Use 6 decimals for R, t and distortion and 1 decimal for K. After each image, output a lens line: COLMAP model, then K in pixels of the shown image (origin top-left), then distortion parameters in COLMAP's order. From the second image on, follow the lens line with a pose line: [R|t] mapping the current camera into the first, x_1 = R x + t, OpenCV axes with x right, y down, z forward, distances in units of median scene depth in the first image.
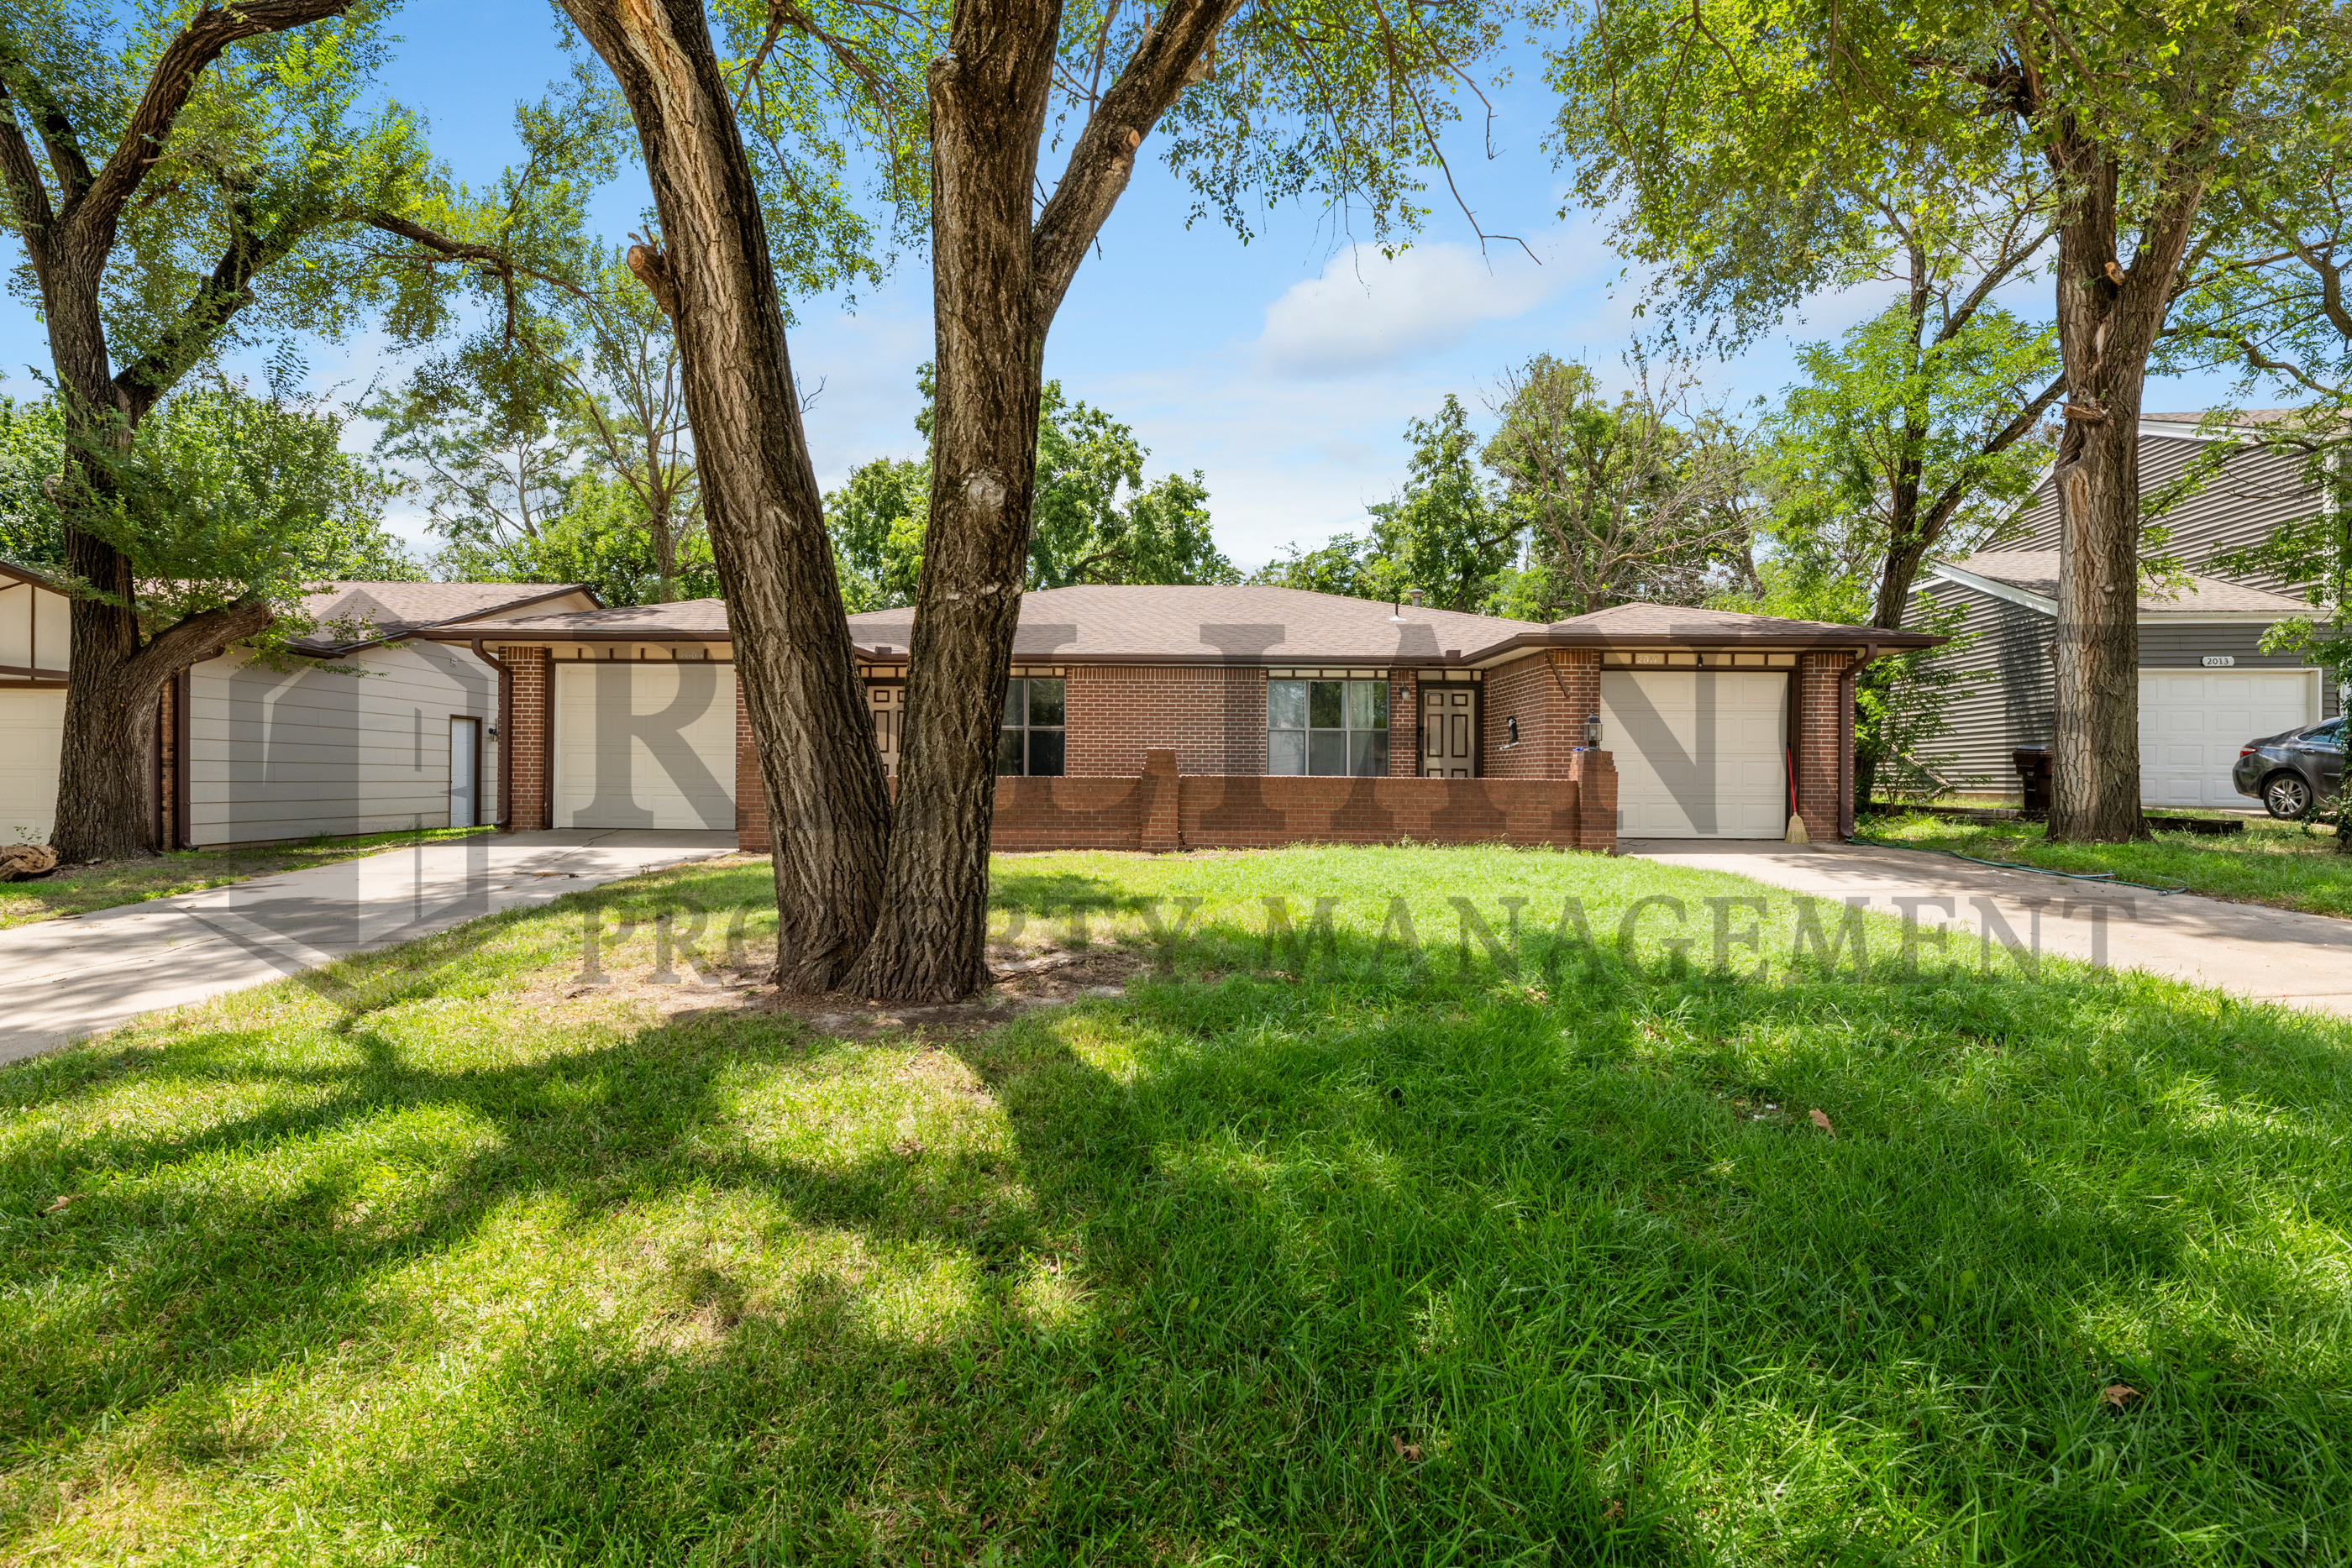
lens RADIAL K [[1006.8, 0, 1168.8], [0, 1006.8, 777.3], [0, 0, 1]] dist [-0.000559, 0.000263]
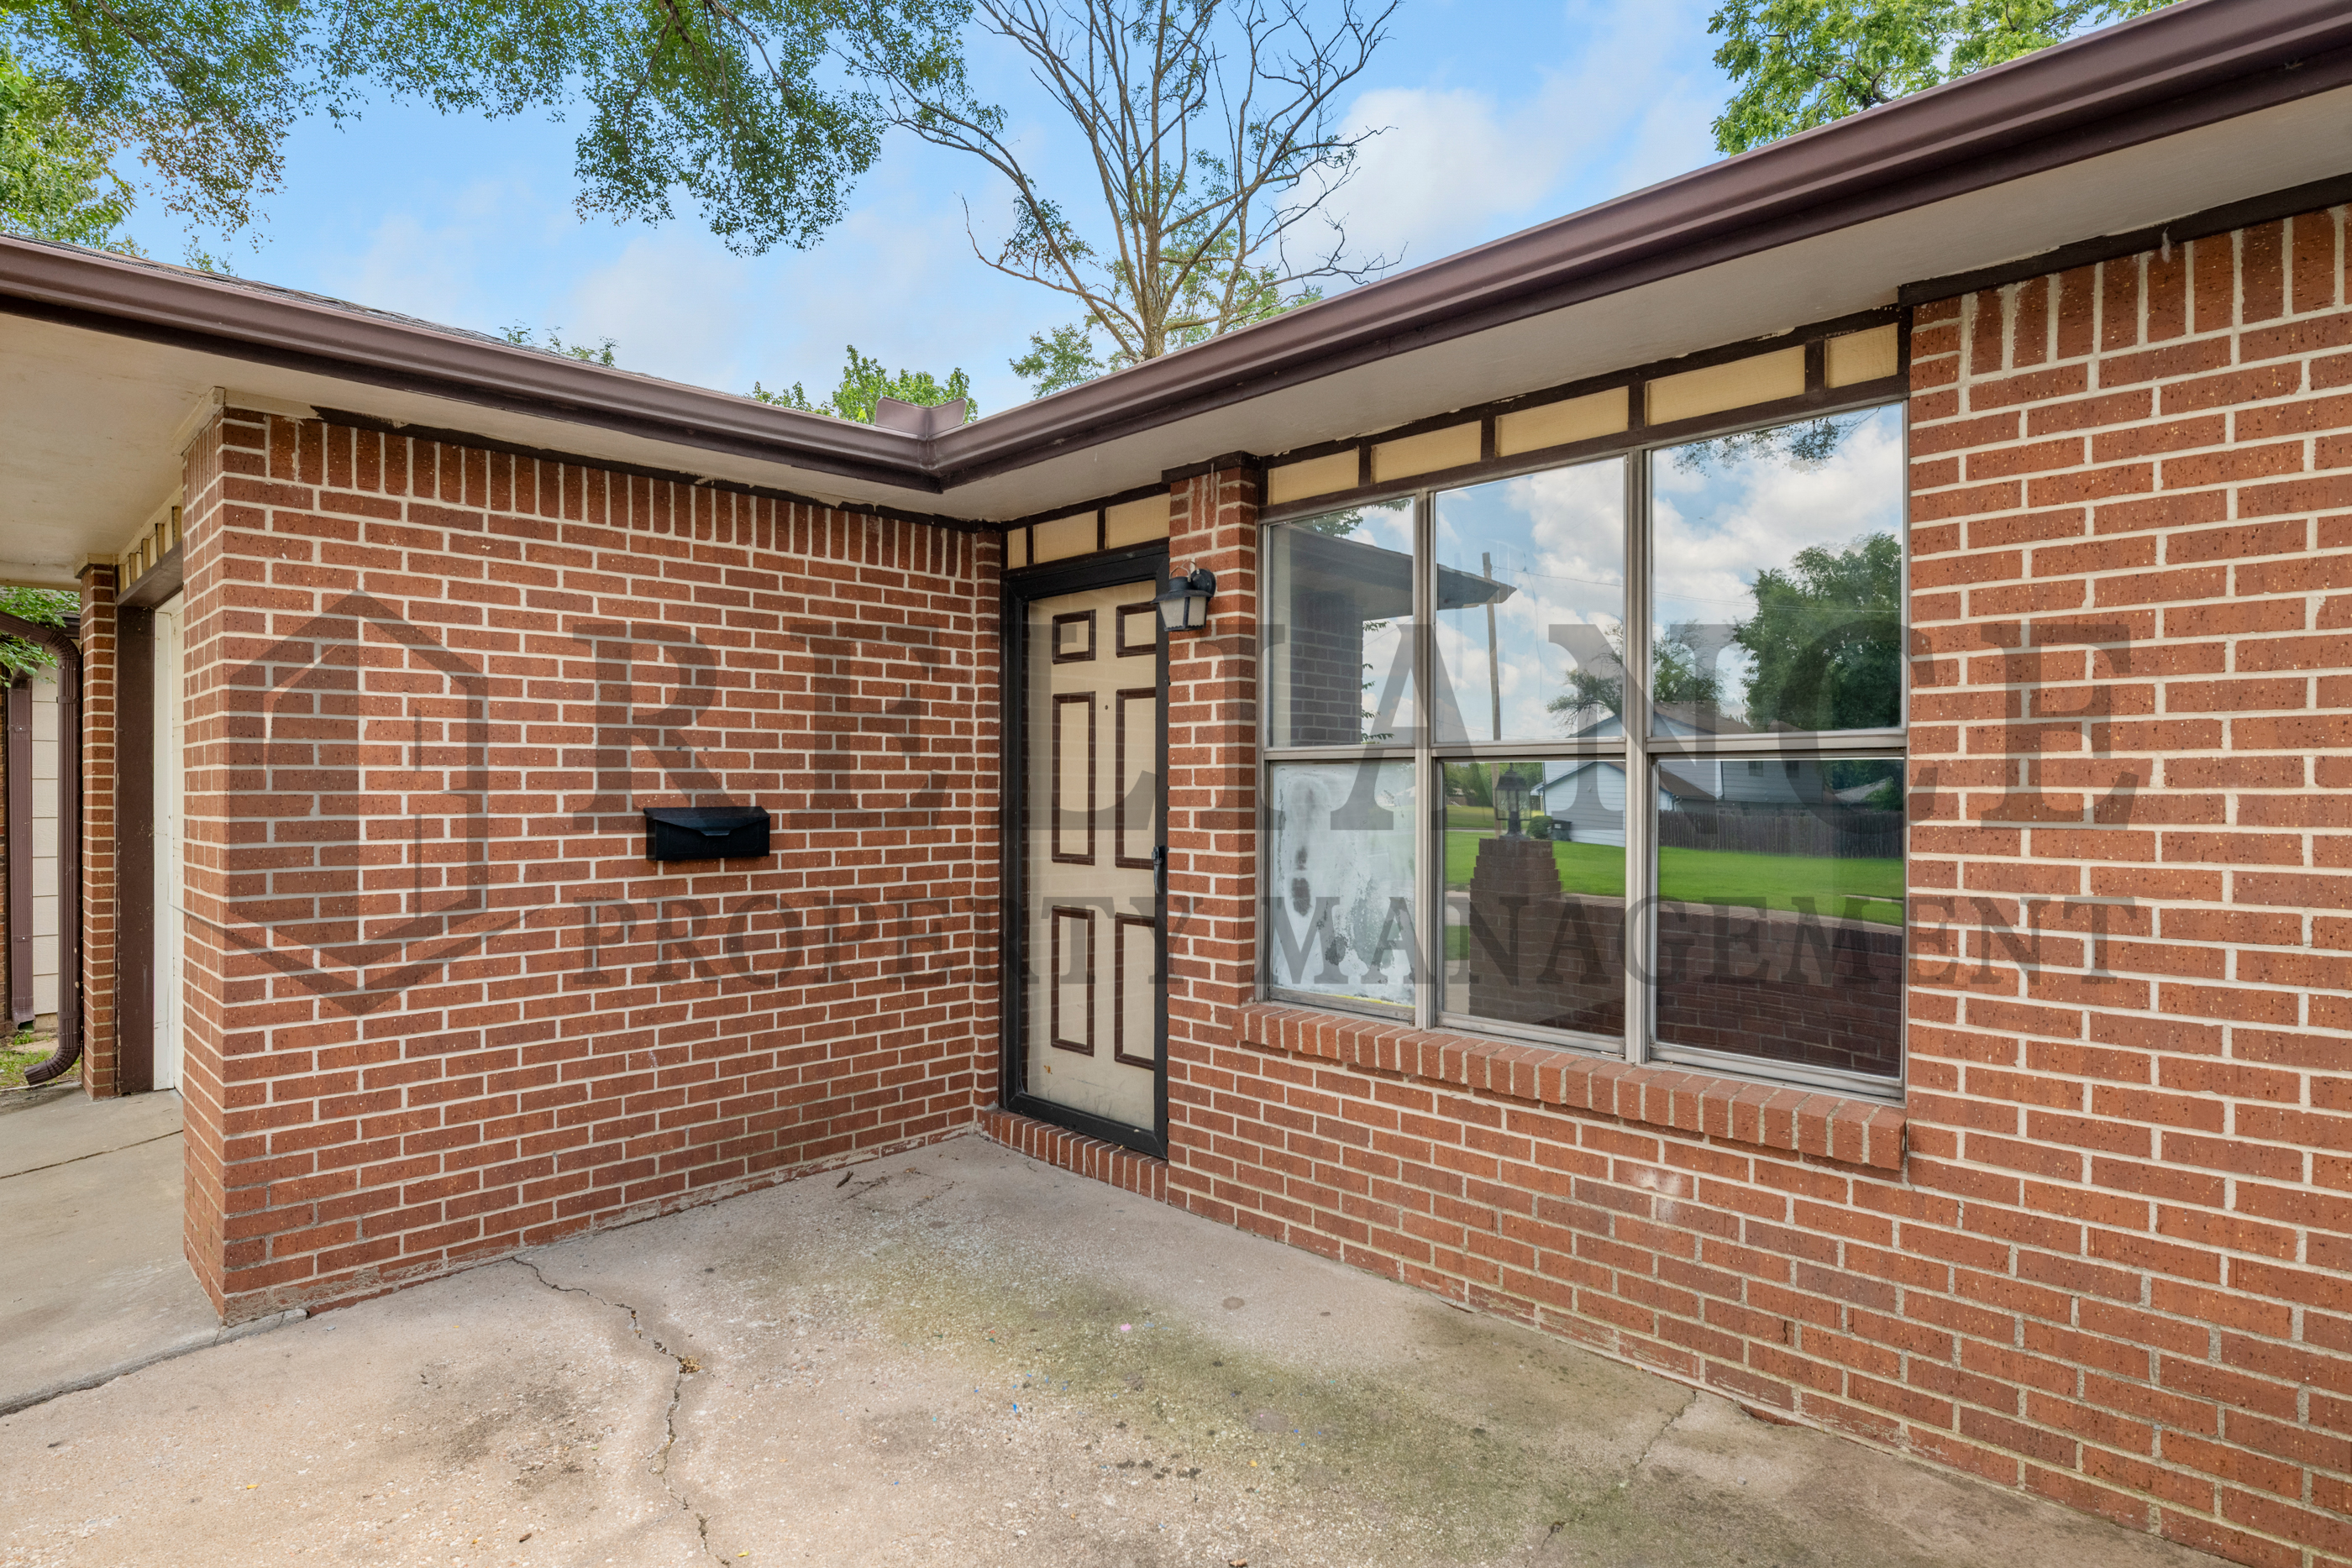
lens RADIAL K [[1240.7, 0, 1183.9], [0, 1240.7, 791.1], [0, 0, 1]] dist [0.001721, -0.000047]
pose [[0.737246, -0.006438, -0.675594, -0.025405], [0.006634, 0.999975, -0.002290, -0.018199], [0.675592, -0.002793, 0.737270, 0.345791]]
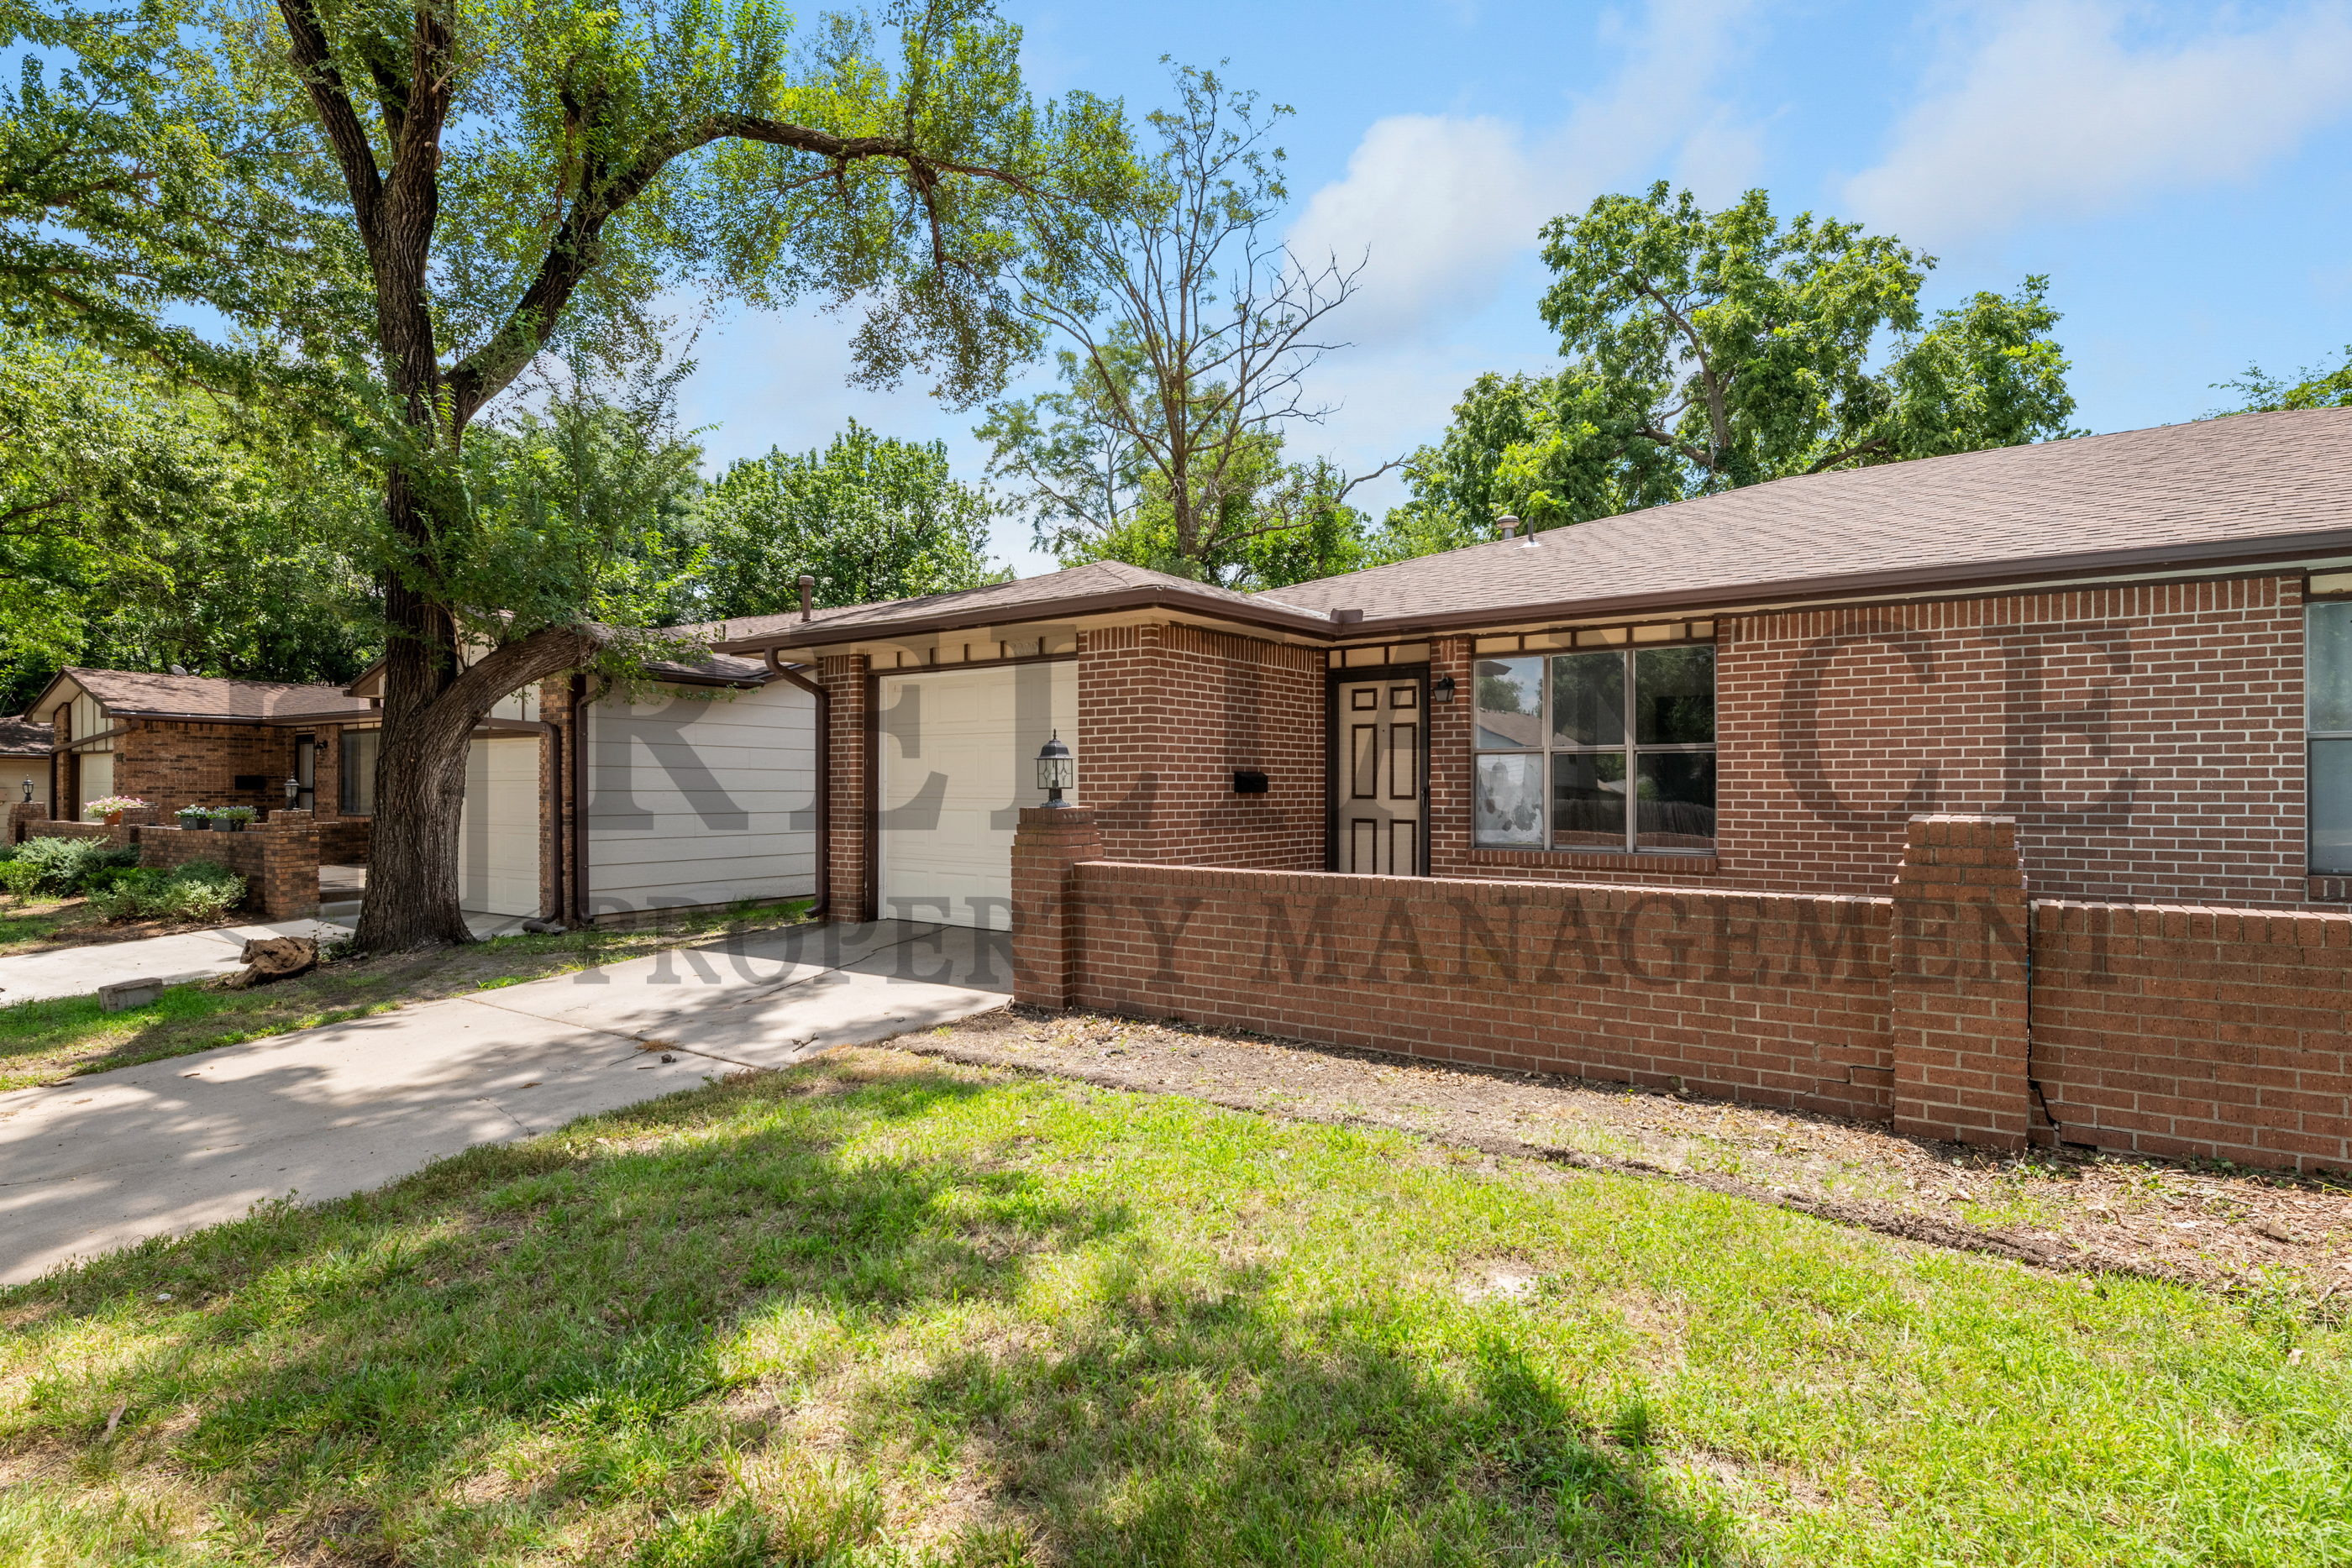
lens RADIAL K [[1167.3, 0, 1166.1], [0, 1167.3, 779.6], [0, 0, 1]] dist [-0.002675, 0.000522]
pose [[0.819789, -0.011664, -0.572547, -0.000002], [0.006346, 0.999916, -0.011284, -0.012451], [0.572630, 0.005618, 0.819794, 0.172766]]
